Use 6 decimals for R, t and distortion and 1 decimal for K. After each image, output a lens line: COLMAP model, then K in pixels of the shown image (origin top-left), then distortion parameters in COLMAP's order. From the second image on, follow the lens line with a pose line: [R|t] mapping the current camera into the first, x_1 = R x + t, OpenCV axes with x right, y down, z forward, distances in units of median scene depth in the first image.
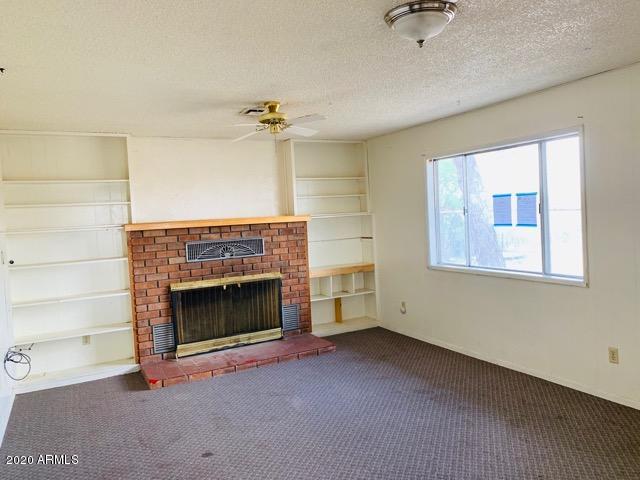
lens RADIAL K [[487.8, 0, 320.0], [0, 487.8, 232.9], [0, 0, 1]] dist [0.074891, -0.109248]
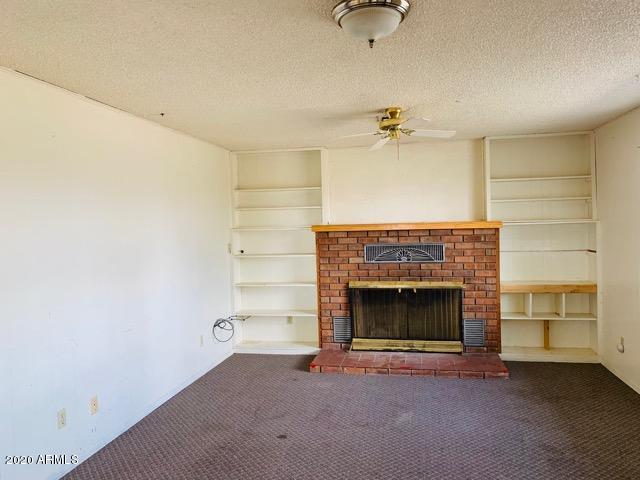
lens RADIAL K [[487.8, 0, 321.1], [0, 487.8, 233.4], [0, 0, 1]] dist [0.074891, -0.109248]
pose [[0.782256, 0.044928, -0.621335, 0.319672], [-0.040466, 0.998954, 0.021287, -0.023549], [0.621642, 0.008491, 0.783256, 0.109824]]
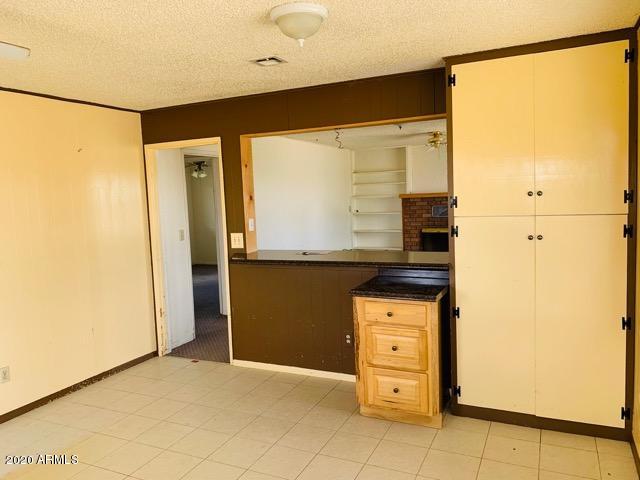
lens RADIAL K [[487.8, 0, 315.8], [0, 487.8, 241.8], [0, 0, 1]] dist [0.074891, -0.109248]
pose [[0.601087, 0.104443, -0.792329, 0.885776], [-0.023773, 0.993322, 0.112902, -0.039951], [0.798830, -0.049028, 0.599556, -0.381669]]
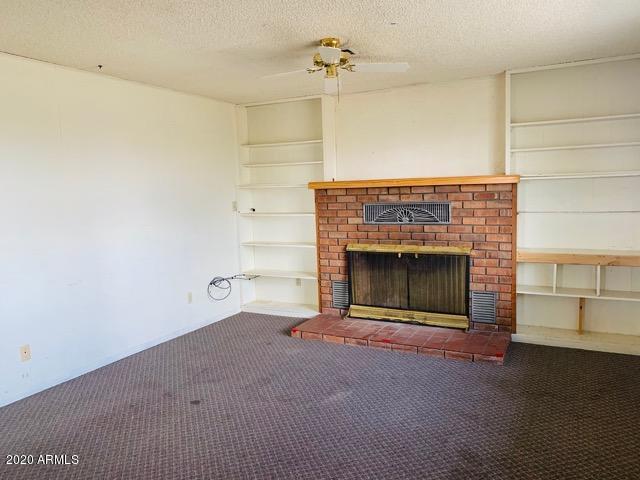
lens RADIAL K [[487.8, 0, 320.3], [0, 487.8, 234.3], [0, 0, 1]] dist [0.074891, -0.109248]
pose [[0.581285, 0.112928, -0.805826, 0.465176], [-0.033970, 0.992827, 0.114630, -0.026511], [0.812991, -0.039259, 0.580952, 0.382610]]
